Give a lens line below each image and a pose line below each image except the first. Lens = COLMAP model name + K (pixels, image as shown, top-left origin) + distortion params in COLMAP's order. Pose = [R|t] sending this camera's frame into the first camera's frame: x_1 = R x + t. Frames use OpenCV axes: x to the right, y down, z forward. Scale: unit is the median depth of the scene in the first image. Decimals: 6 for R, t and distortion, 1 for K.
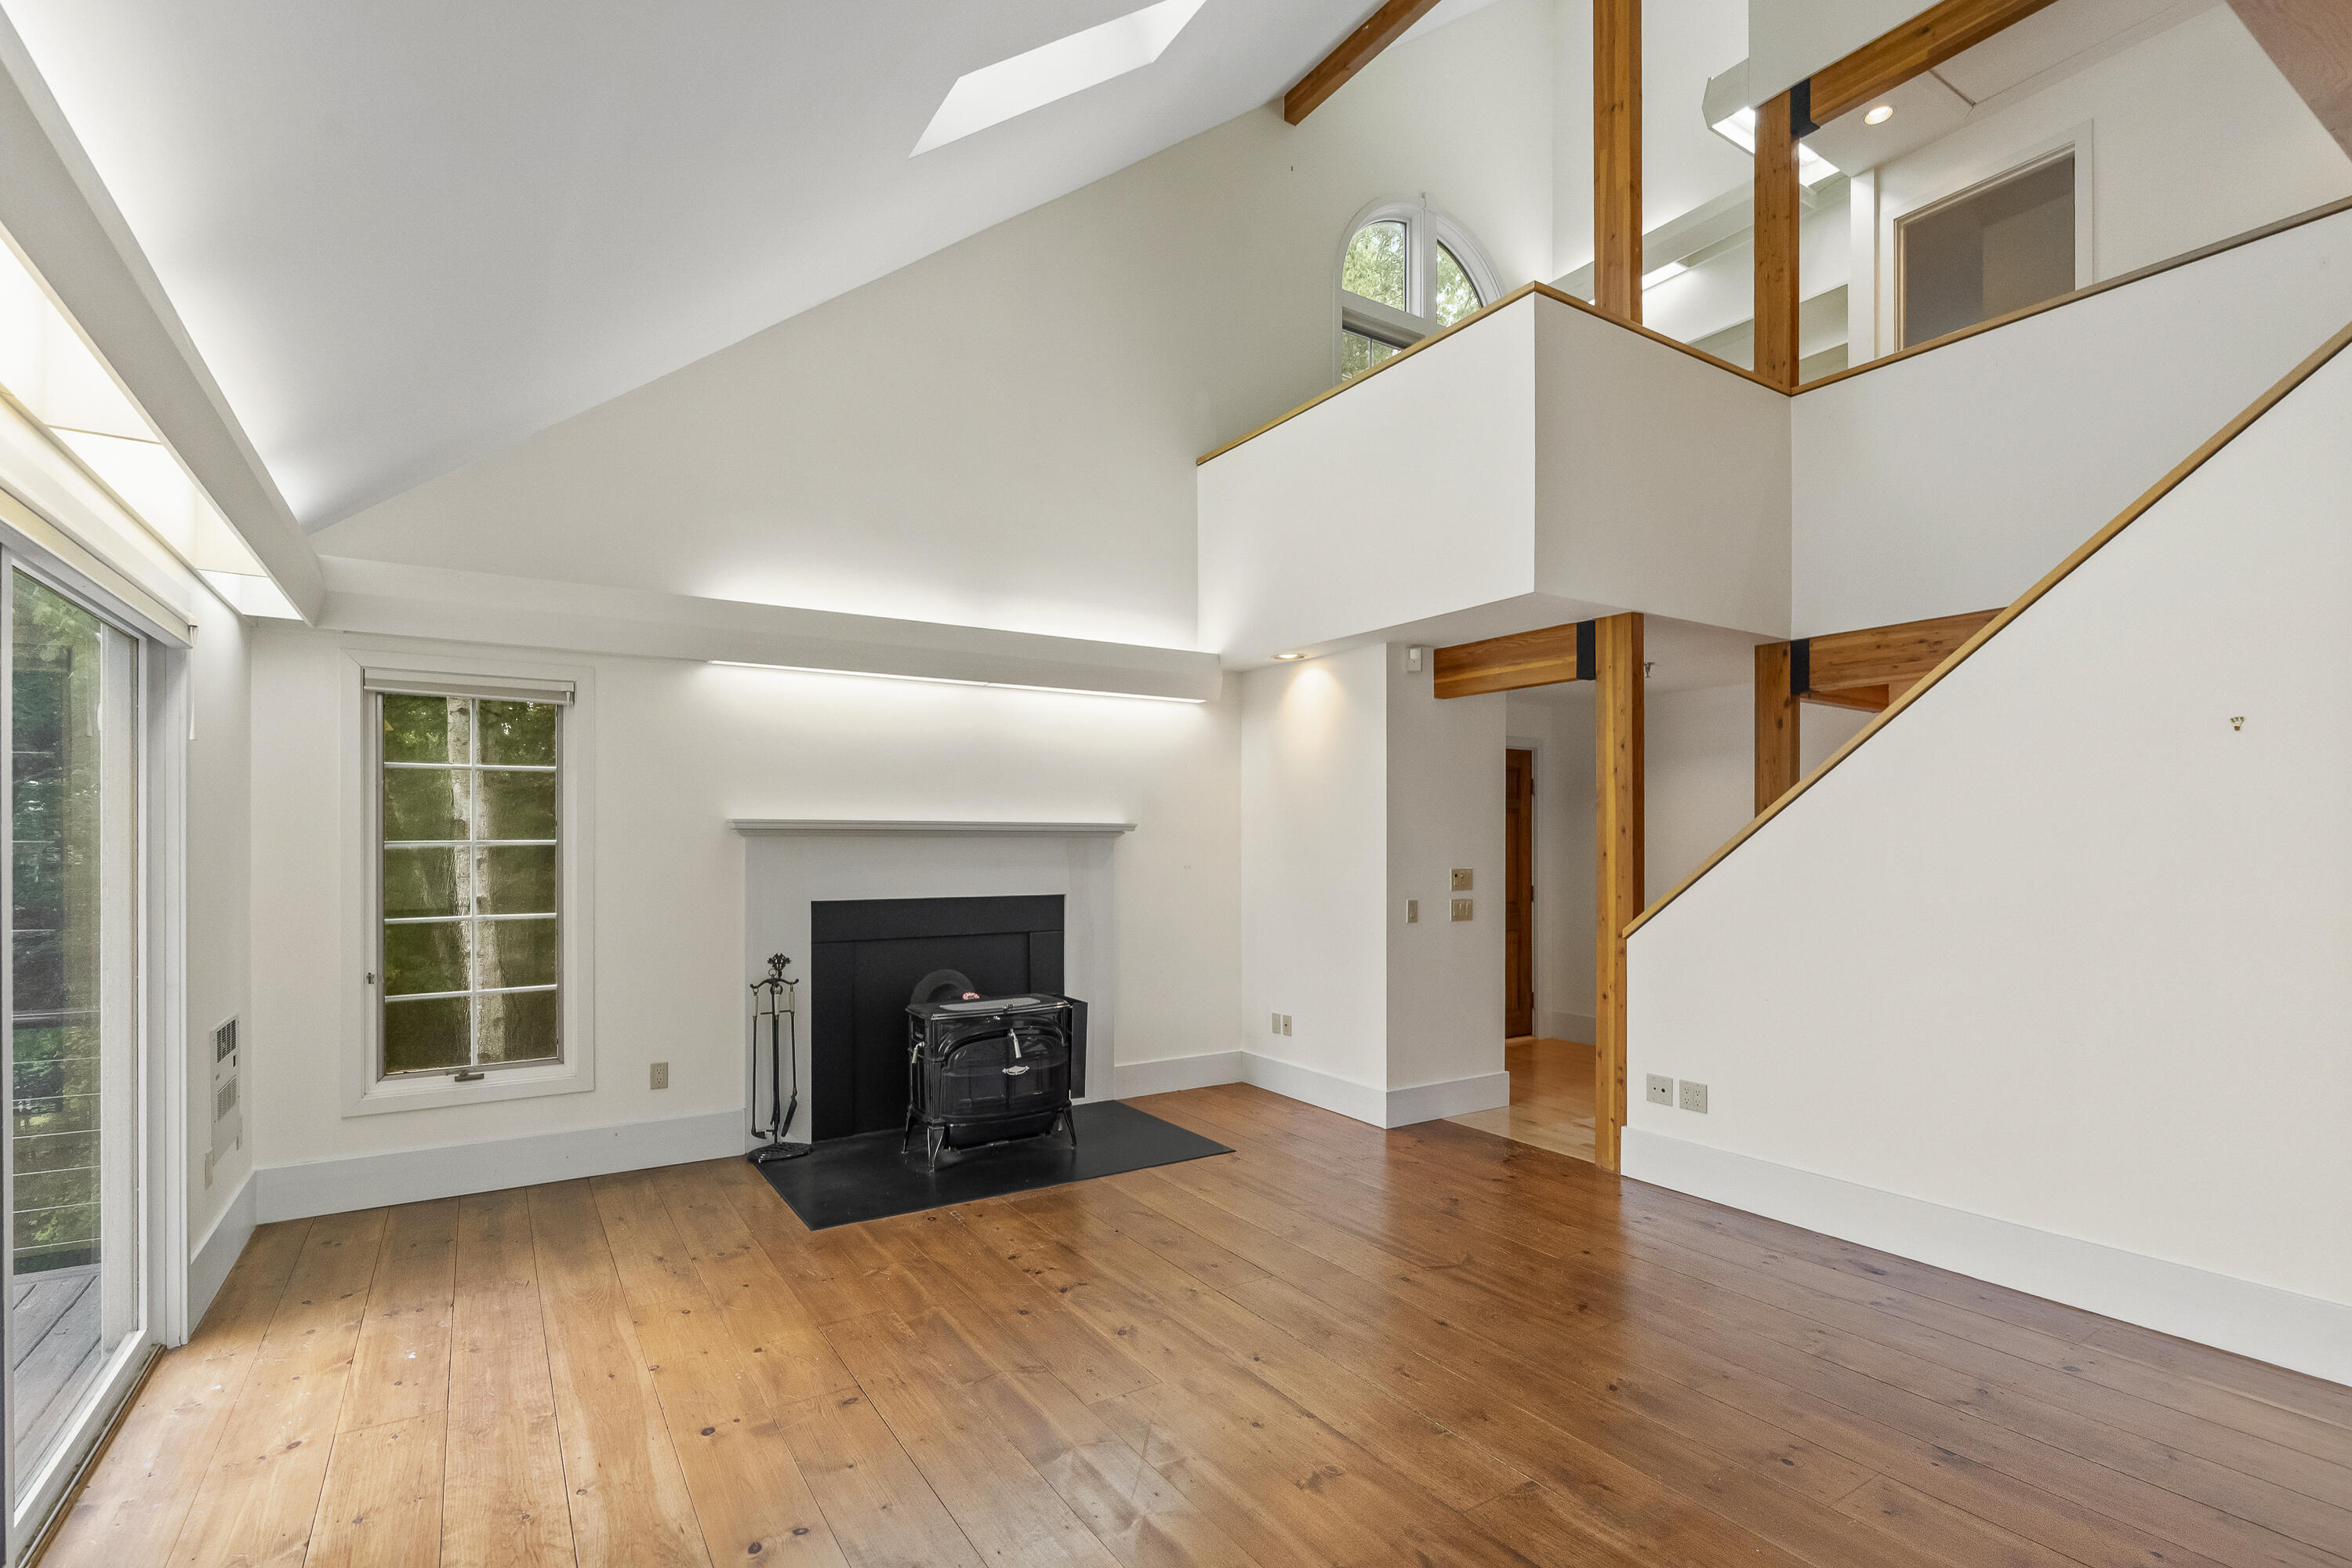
lens RADIAL K [[1096.9, 0, 1177.9], [0, 1096.9, 841.2], [0, 0, 1]] dist [-0.005711, -0.000421]
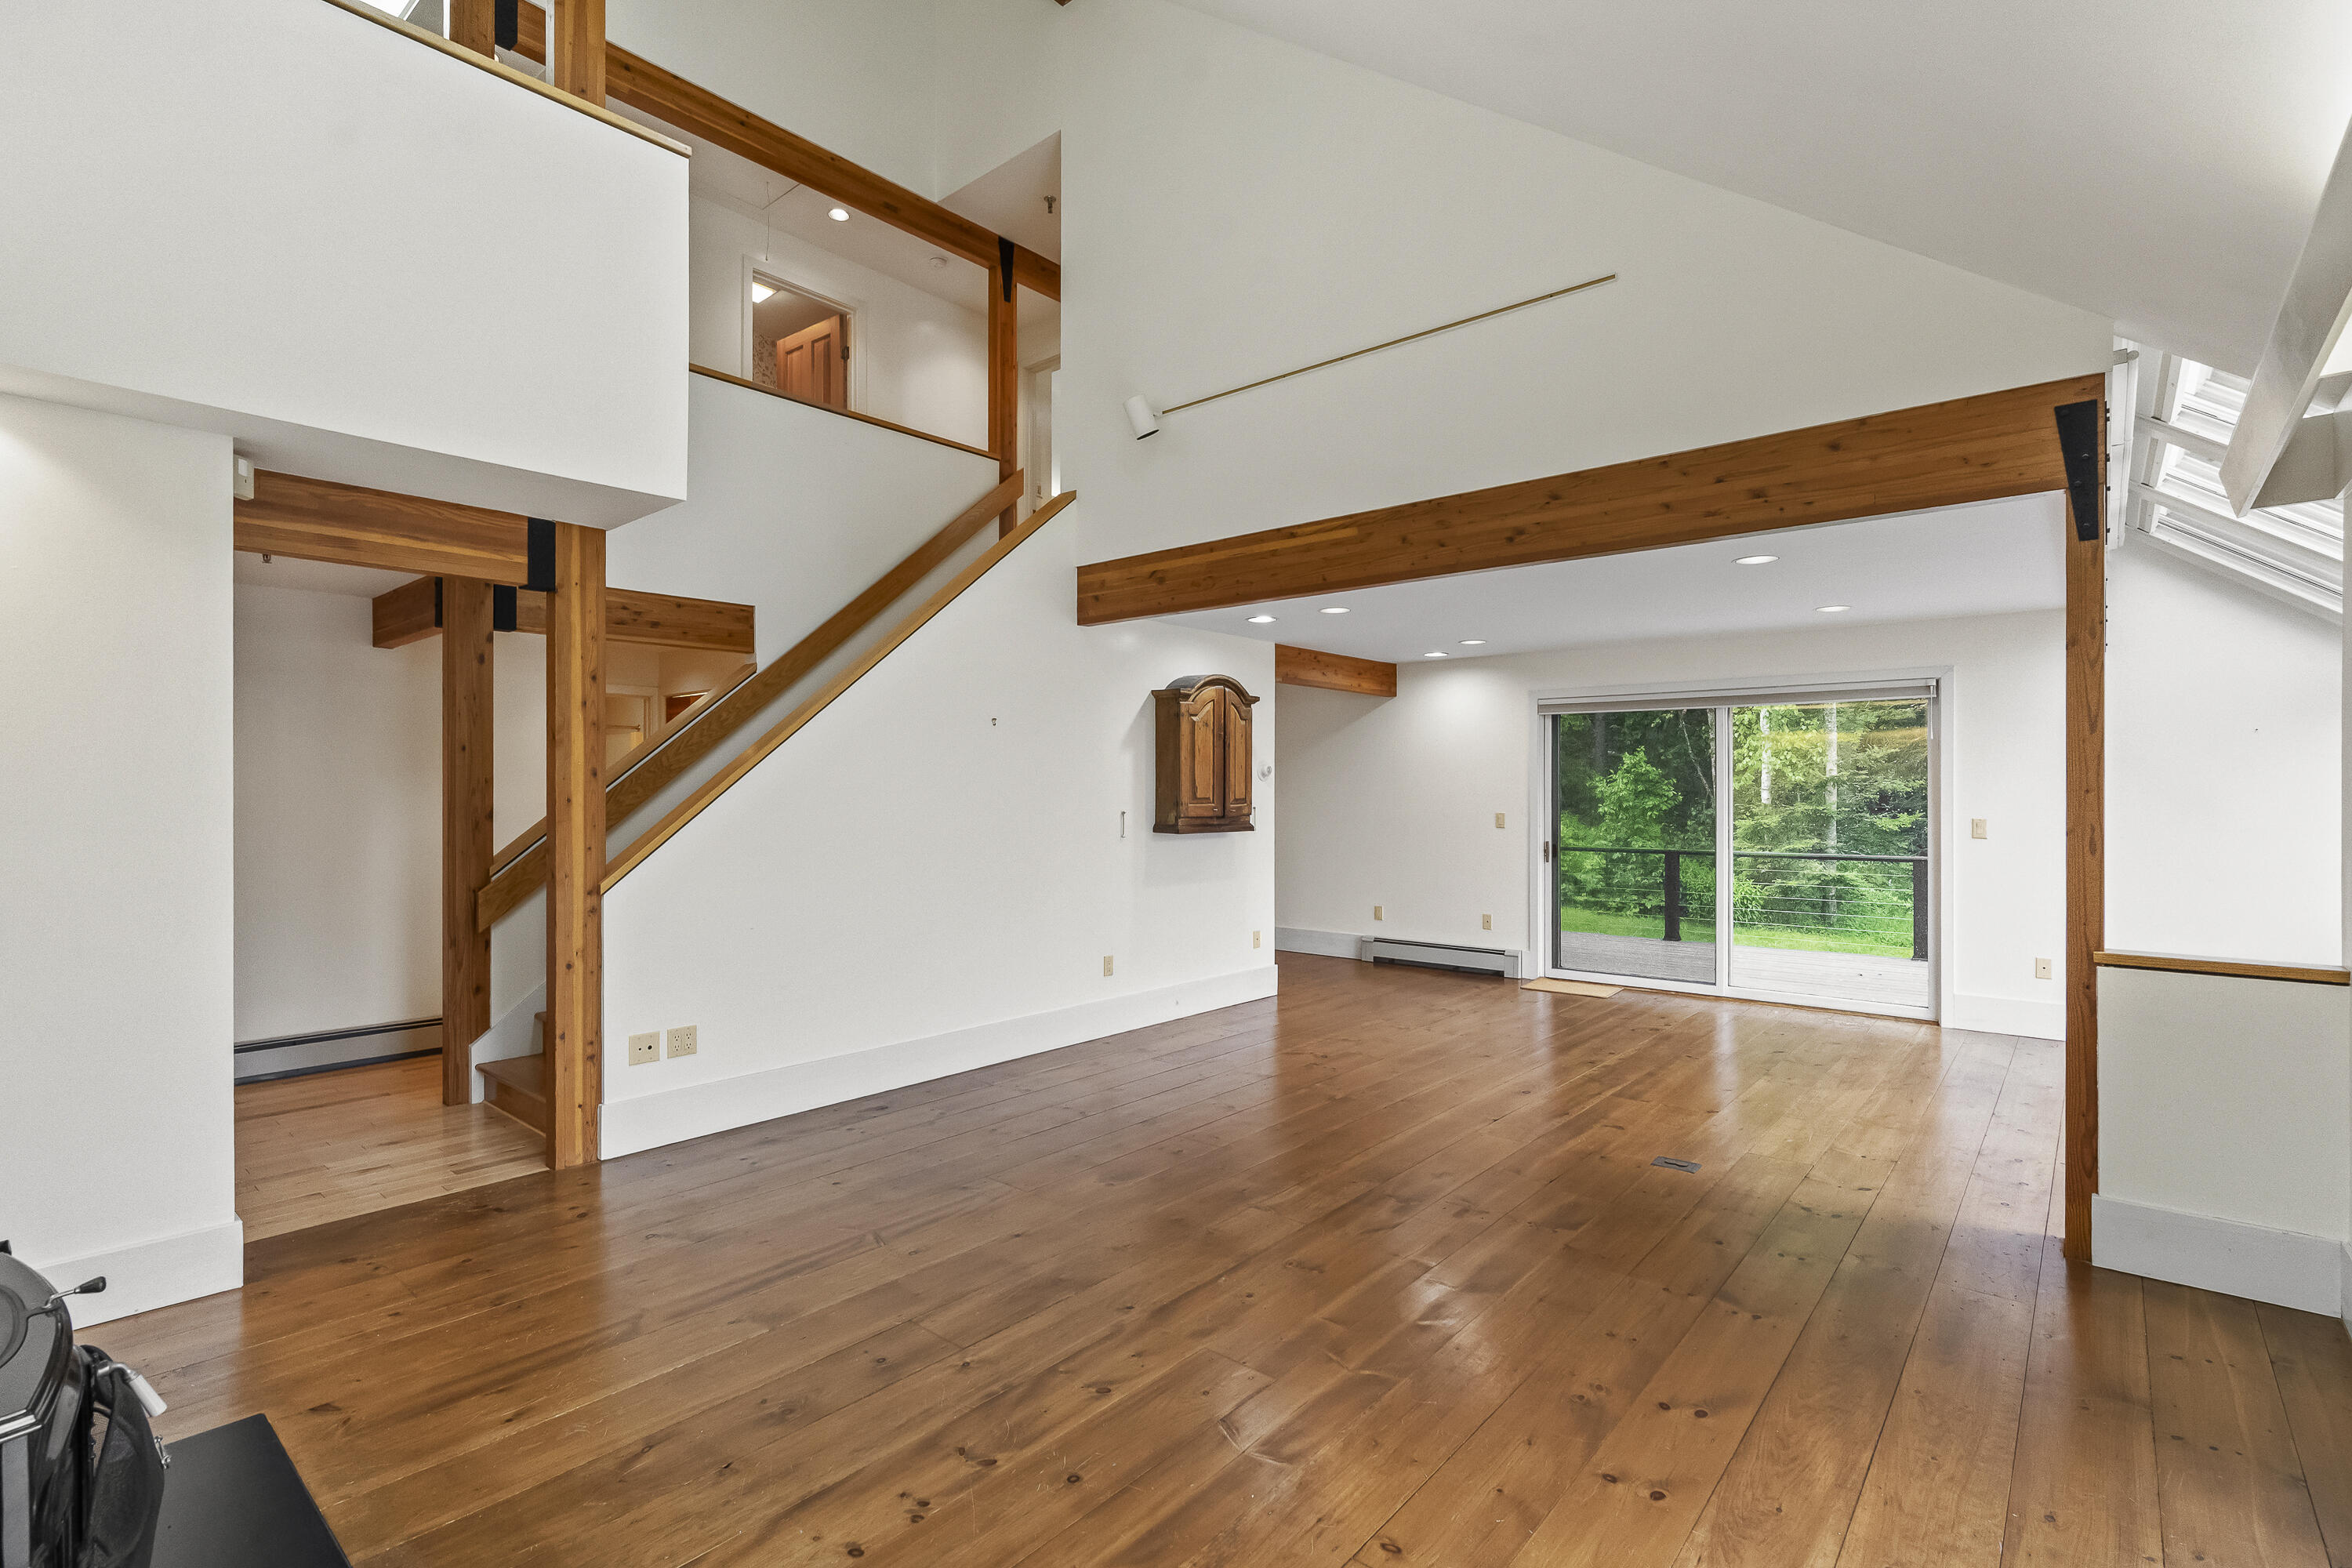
lens RADIAL K [[1083.0, 0, 1176.4], [0, 1083.0, 780.1], [0, 0, 1]] dist [-0.001007, -0.000823]
pose [[-0.288658, 0.006379, 0.957411, -0.558870], [-0.000431, 0.999977, -0.006792, 0.001635], [-0.957432, -0.002374, -0.288648, 0.789134]]
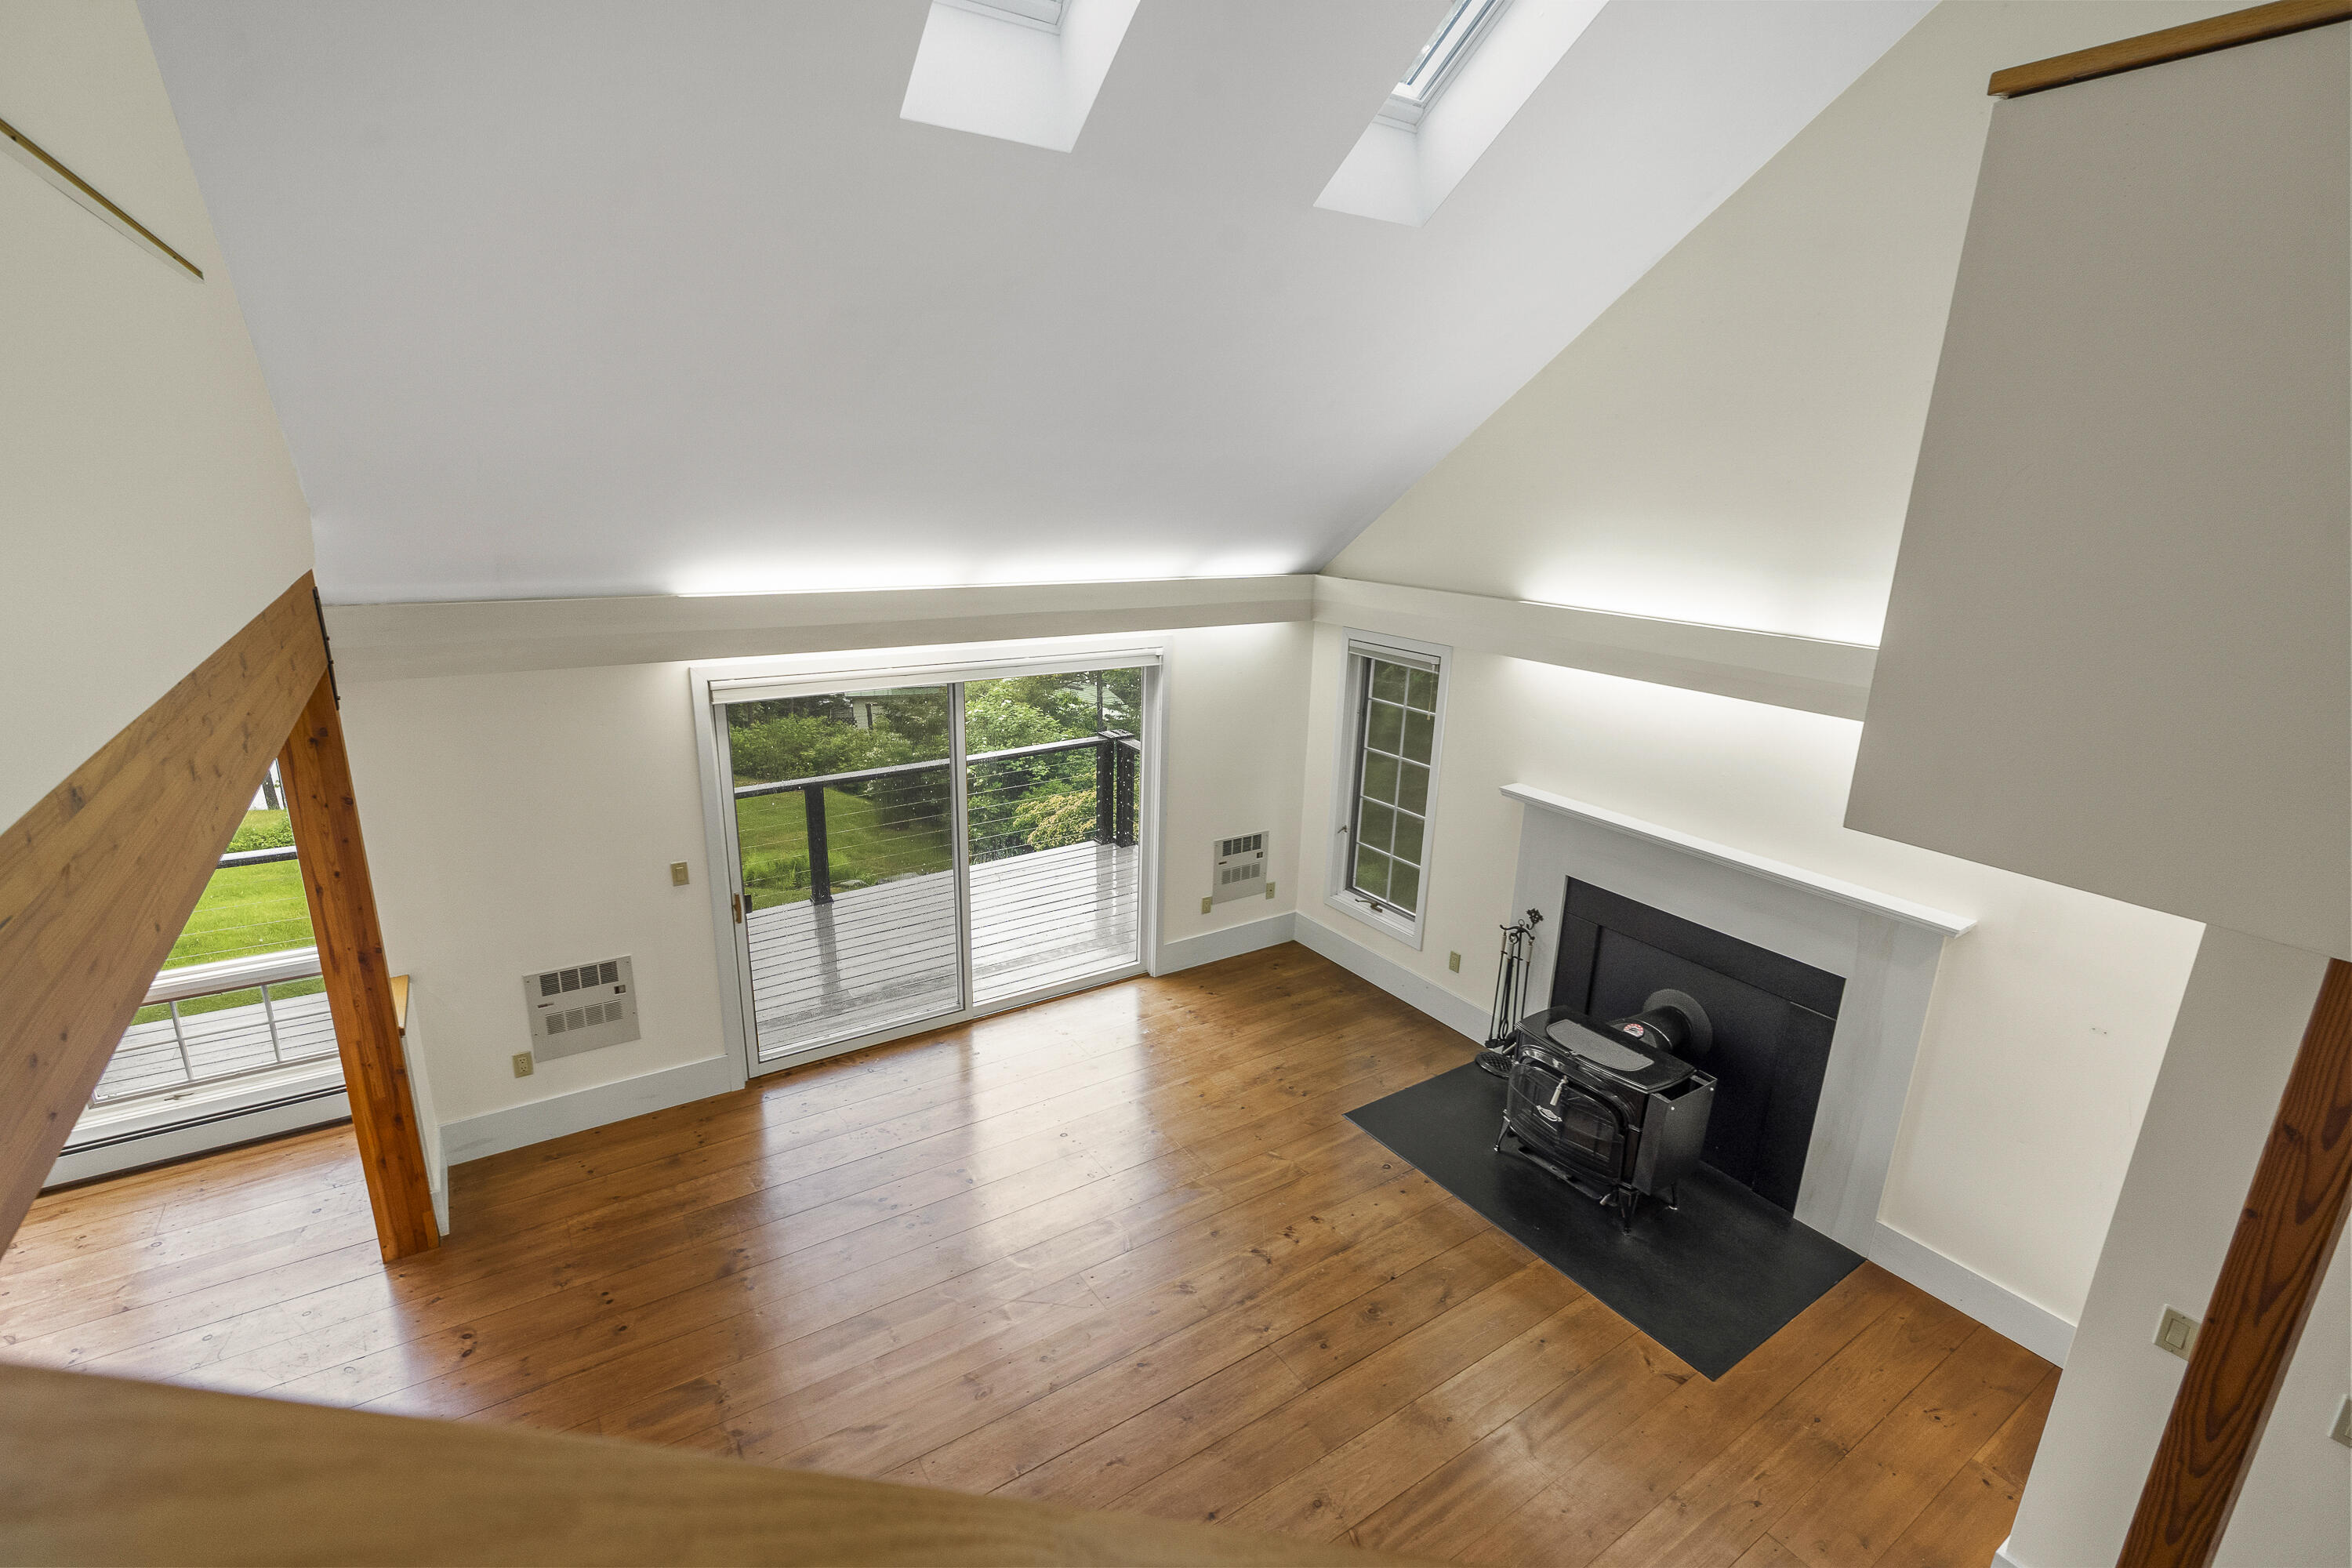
lens RADIAL K [[1083.0, 0, 1176.4], [0, 1083.0, 780.1], [0, 0, 1]] dist [-0.001007, -0.000823]
pose [[0.013638, 0.274203, -0.961575, 0.695937], [-0.027859, 0.961395, 0.273756, -0.334409], [0.999519, 0.023055, 0.020751, 0.634553]]
